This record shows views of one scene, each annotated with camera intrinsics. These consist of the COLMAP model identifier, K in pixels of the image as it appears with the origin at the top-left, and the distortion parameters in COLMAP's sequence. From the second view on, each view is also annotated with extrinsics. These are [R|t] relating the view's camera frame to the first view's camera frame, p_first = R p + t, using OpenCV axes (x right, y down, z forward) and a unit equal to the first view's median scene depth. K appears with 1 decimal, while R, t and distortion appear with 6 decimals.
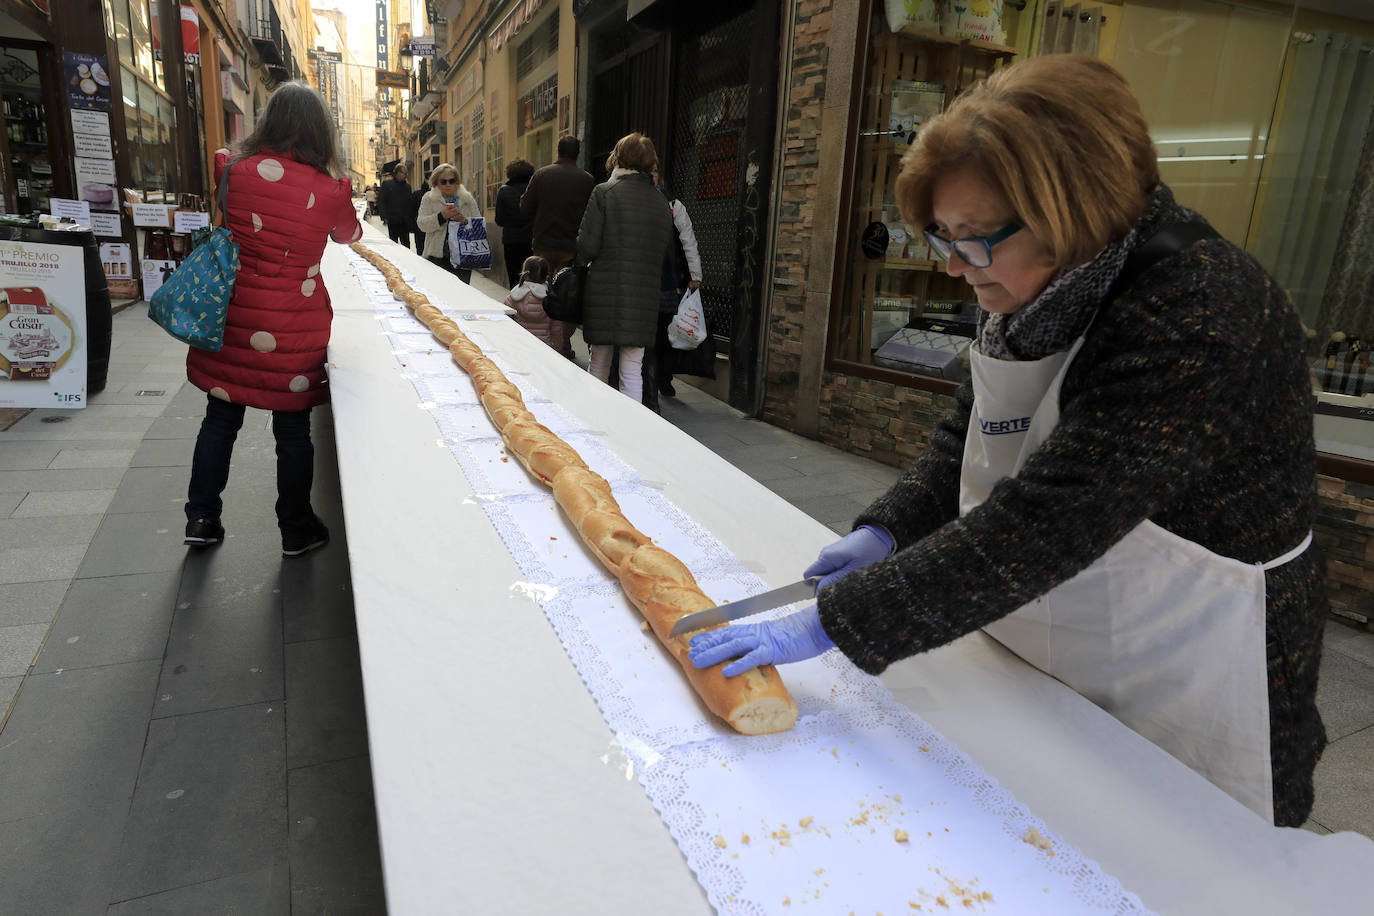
lens RADIAL K [[831.7, 0, 688.9], [0, 831.7, 456.4], [0, 0, 1]] dist [-0.017877, 0.015814]
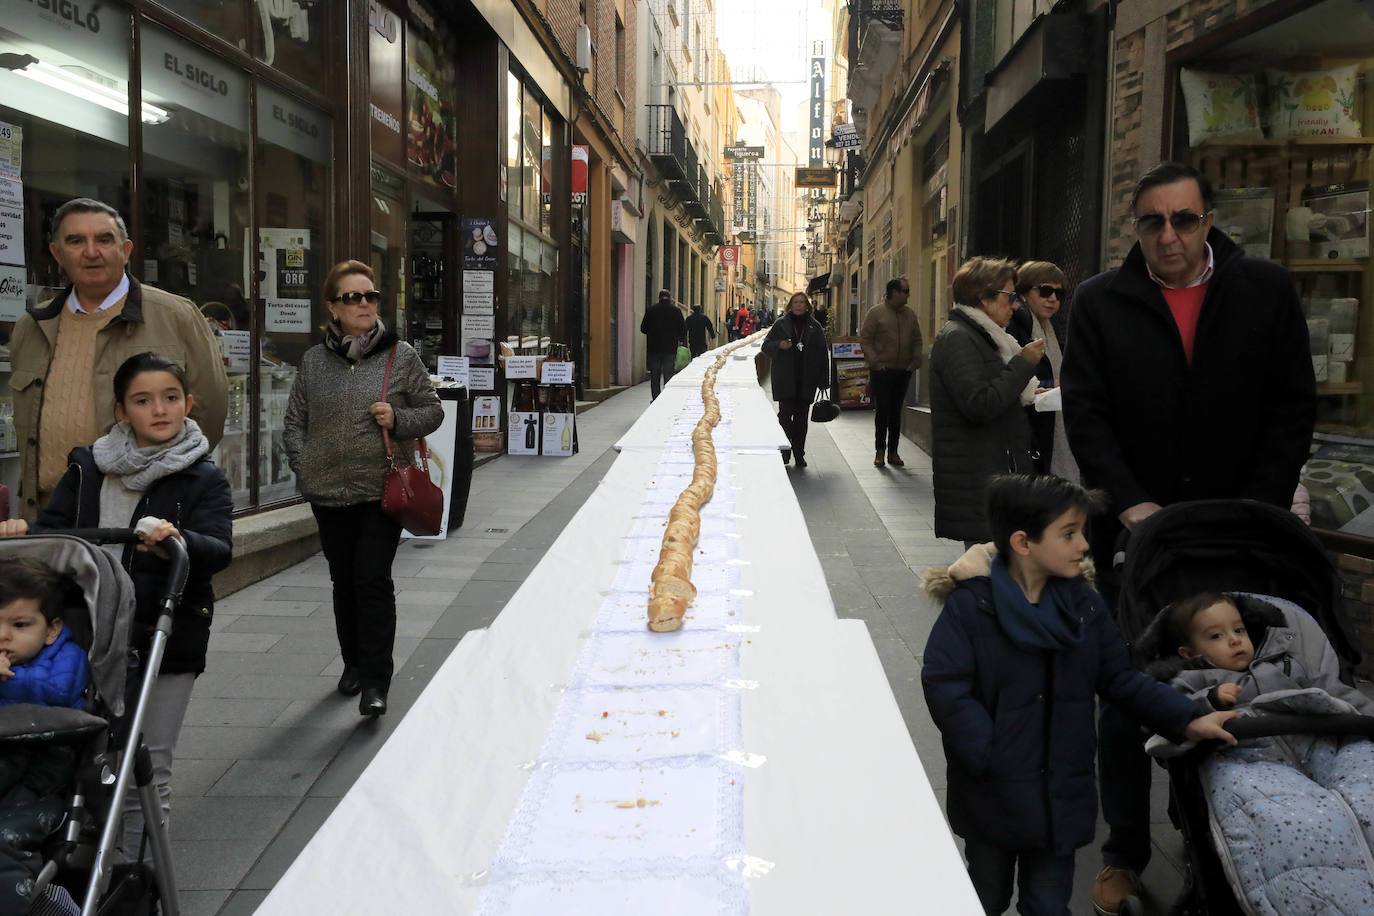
lens RADIAL K [[1292.8, 0, 685.1], [0, 1292.8, 455.6], [0, 0, 1]] dist [0.045126, 0.000000]
pose [[0.900153, -0.015664, -0.435293, 0.193182], [-0.067104, 0.982436, -0.174119, 0.065699], [0.430375, 0.185944, 0.883291, -0.253595]]
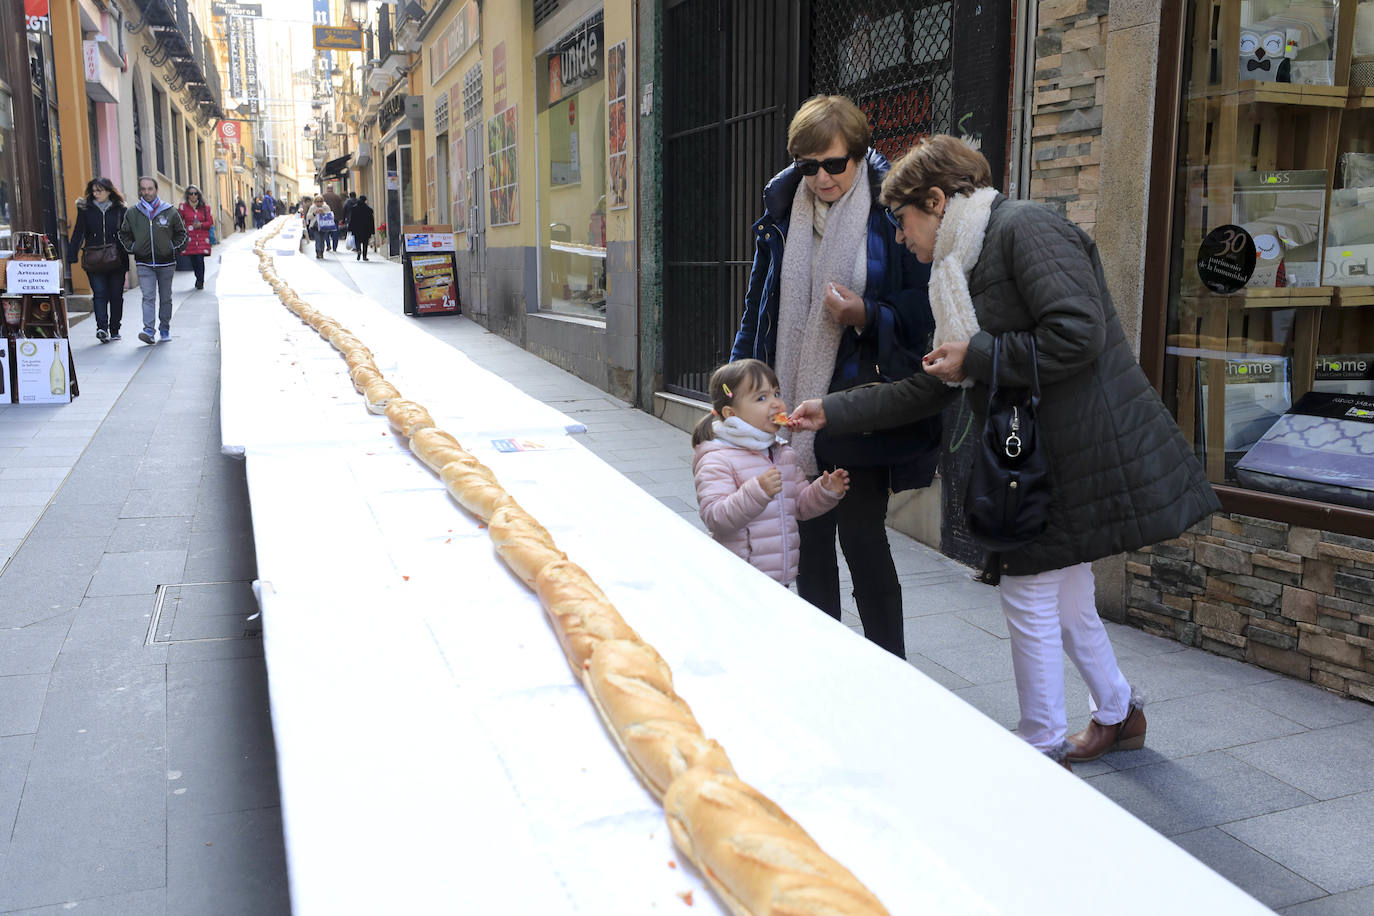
lens RADIAL K [[1292.8, 0, 691.5], [0, 1292.8, 458.2], [0, 0, 1]] dist [0.045126, 0.000000]
pose [[0.995931, -0.044891, -0.078137, -0.035167], [0.037218, 0.994586, -0.097027, -0.033387], [0.082069, 0.093724, 0.992210, 0.074667]]
